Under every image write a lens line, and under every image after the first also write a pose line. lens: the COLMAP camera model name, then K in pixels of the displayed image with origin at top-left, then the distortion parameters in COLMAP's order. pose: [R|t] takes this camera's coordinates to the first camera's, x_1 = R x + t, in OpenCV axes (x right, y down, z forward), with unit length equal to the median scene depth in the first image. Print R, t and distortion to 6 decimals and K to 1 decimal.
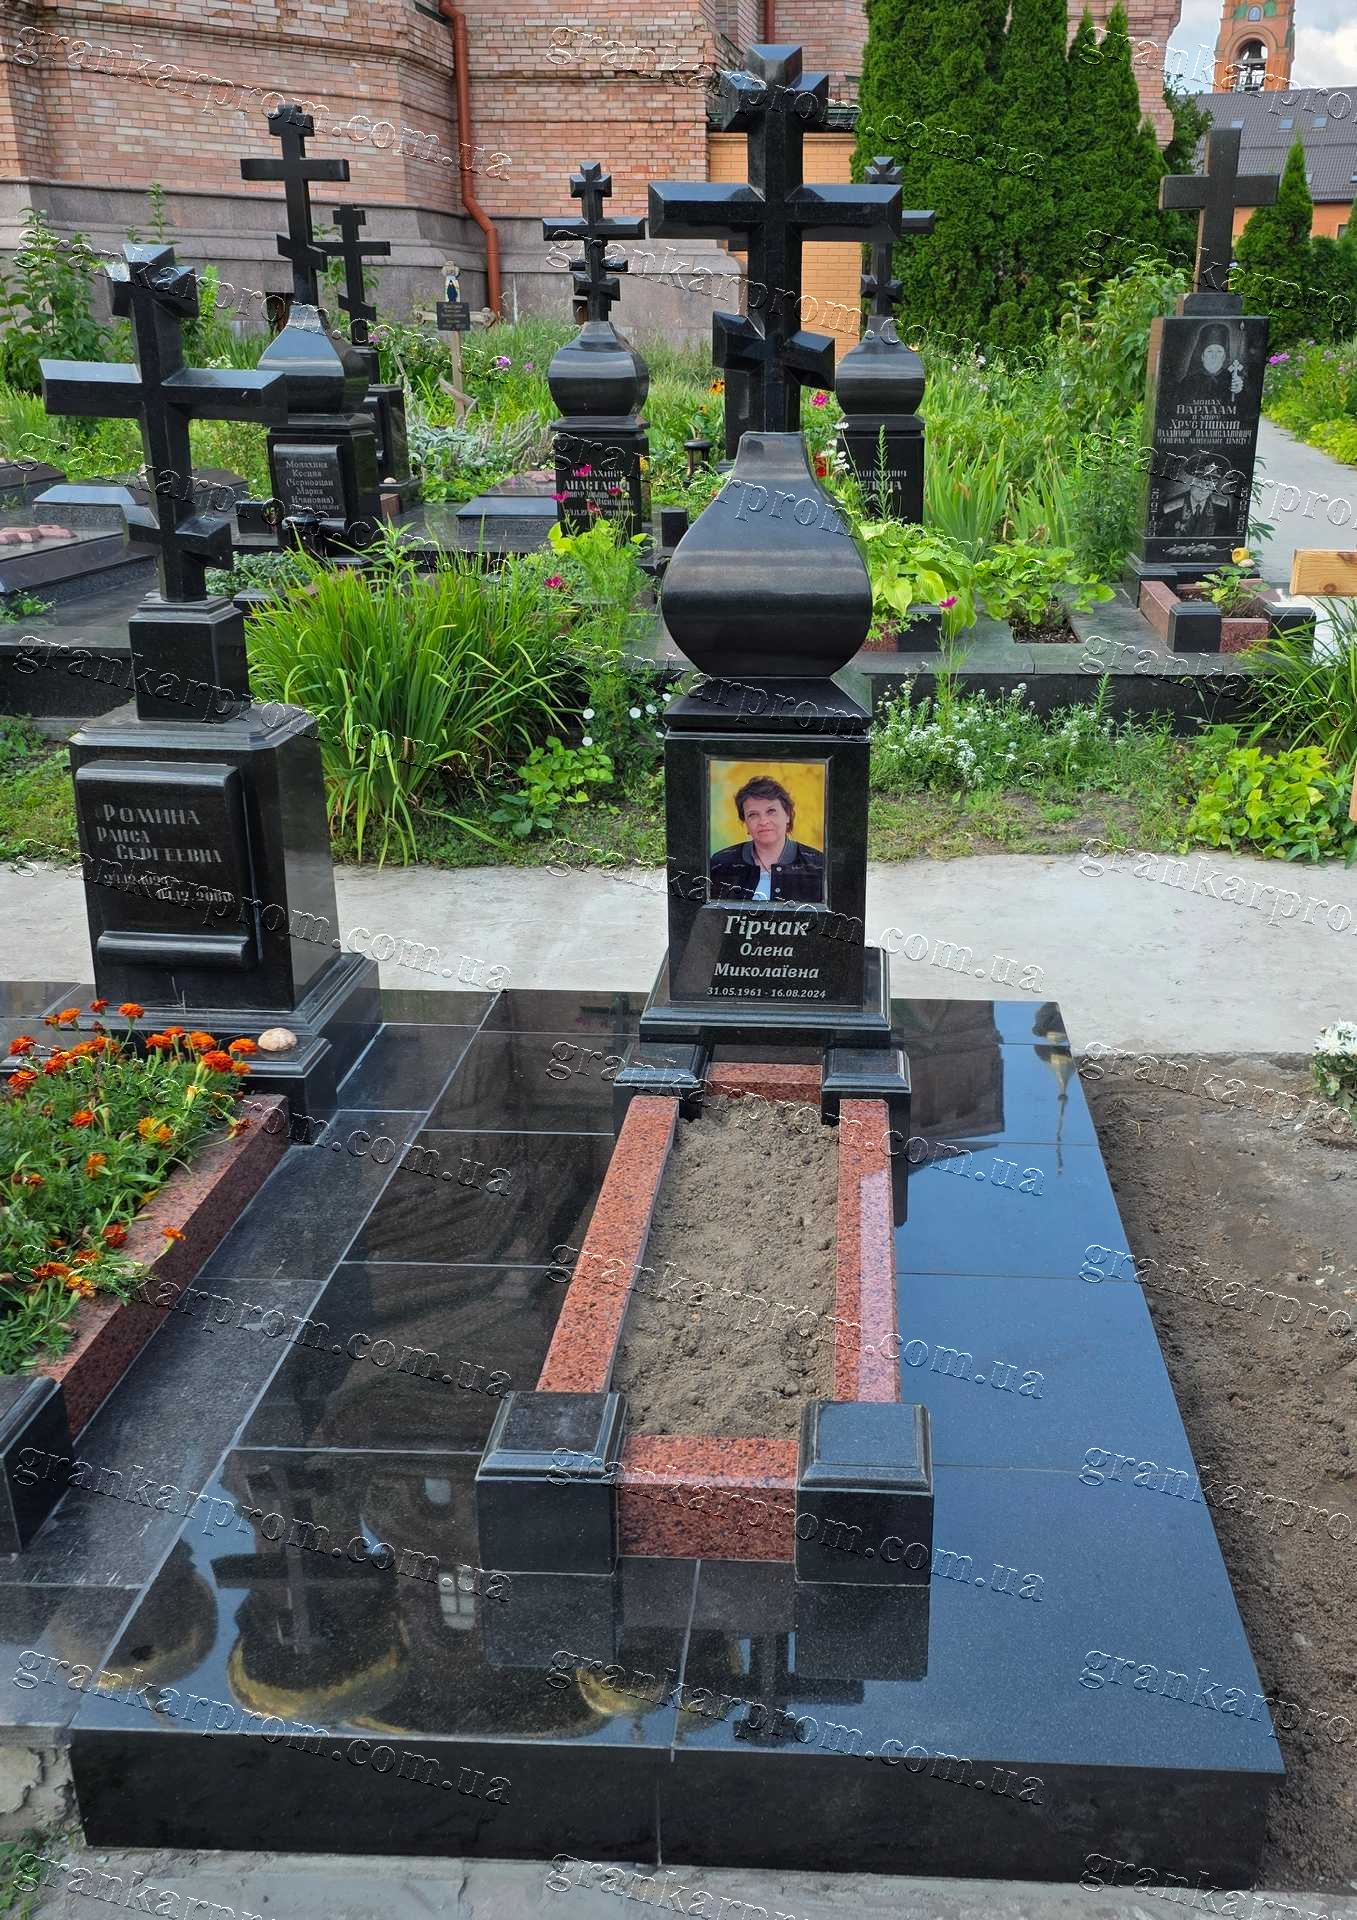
lens RADIAL K [[1766.9, 0, 792.1], [0, 1766.9, 987.0], [0, 0, 1]] dist [0.123341, -0.167350]
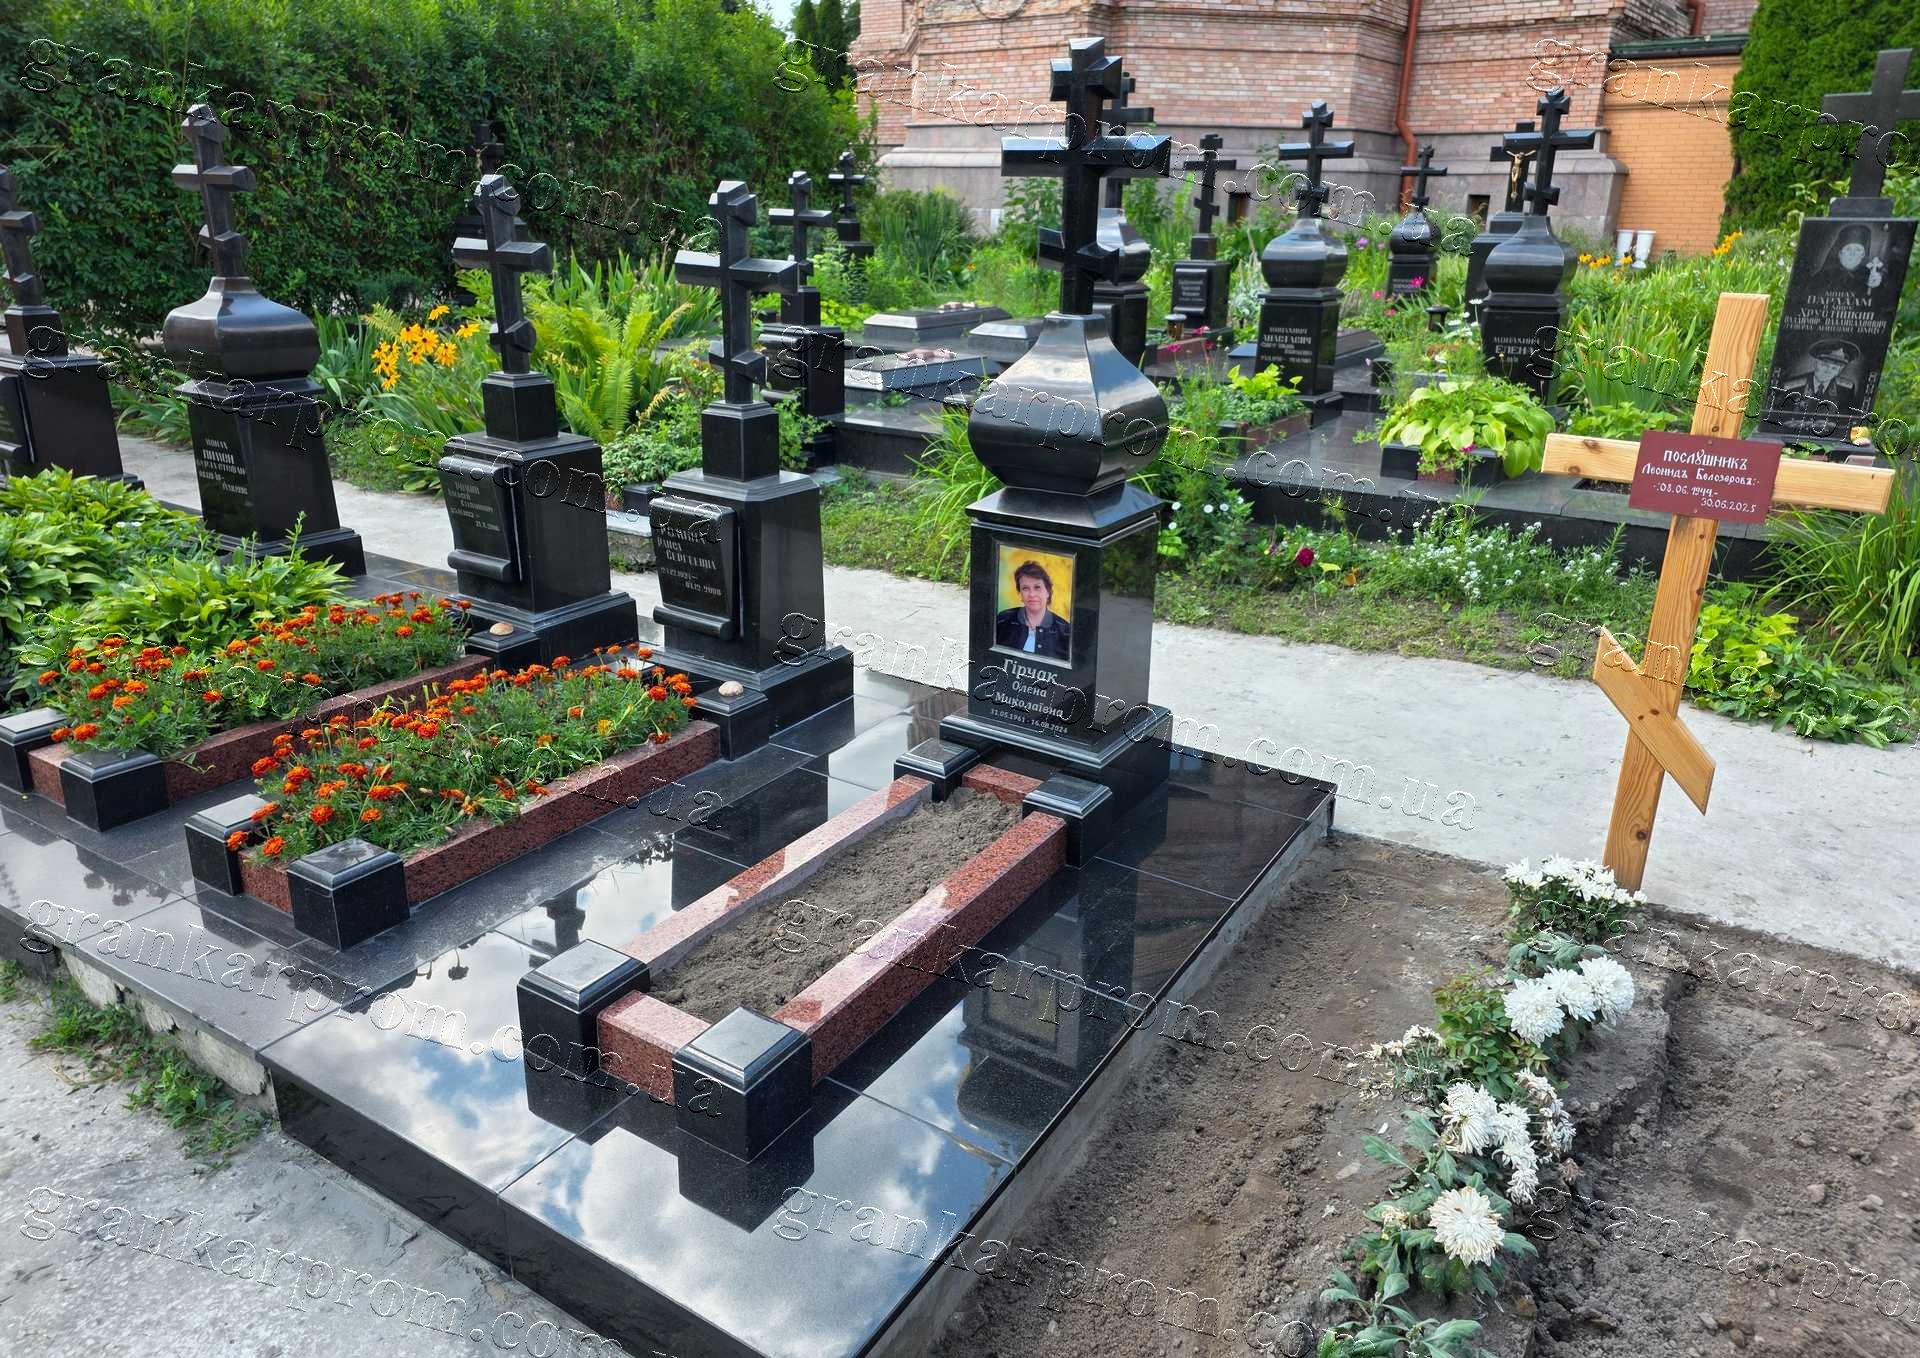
lens RADIAL K [[1306.2, 0, 964.0], [0, 1306.2, 621.3], [0, 0, 1]] dist [0.058163, -0.032649]
pose [[0.862228, 0.160848, -0.480303, 0.230383], [-0.184474, 0.982835, -0.002025, -0.034904], [0.471733, 0.090349, 0.877100, 0.061587]]
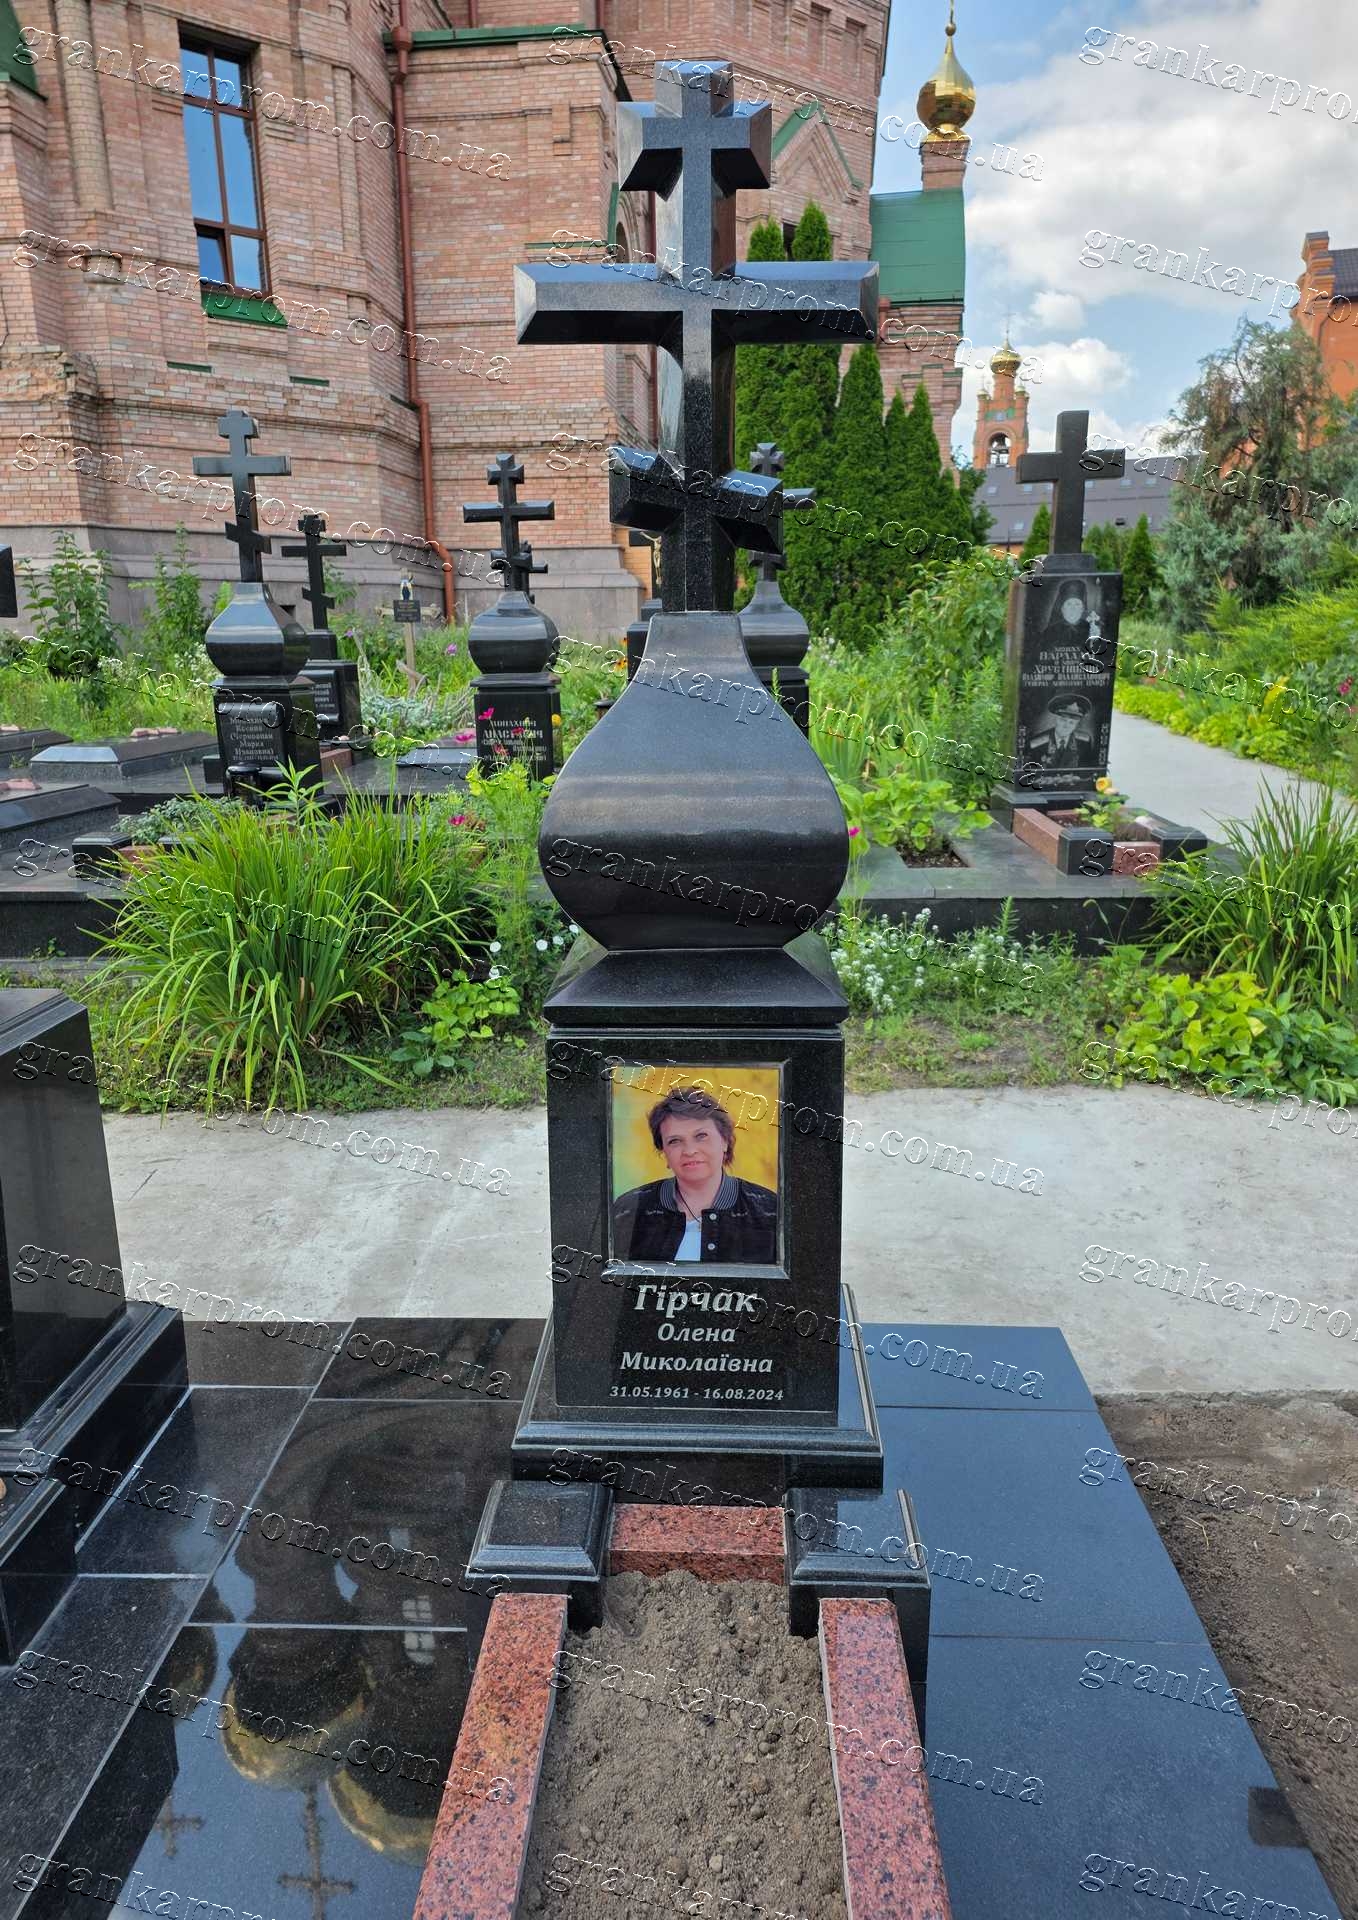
lens RADIAL K [[1303.1, 0, 674.9], [0, 1303.1, 942.3], [0, 0, 1]] dist [0.110023, -0.132475]
pose [[0.999838, -0.017626, -0.003617, -0.010318], [0.017027, 0.991819, -0.126511, -0.060498], [0.005817, 0.126429, 0.991959, 0.265610]]
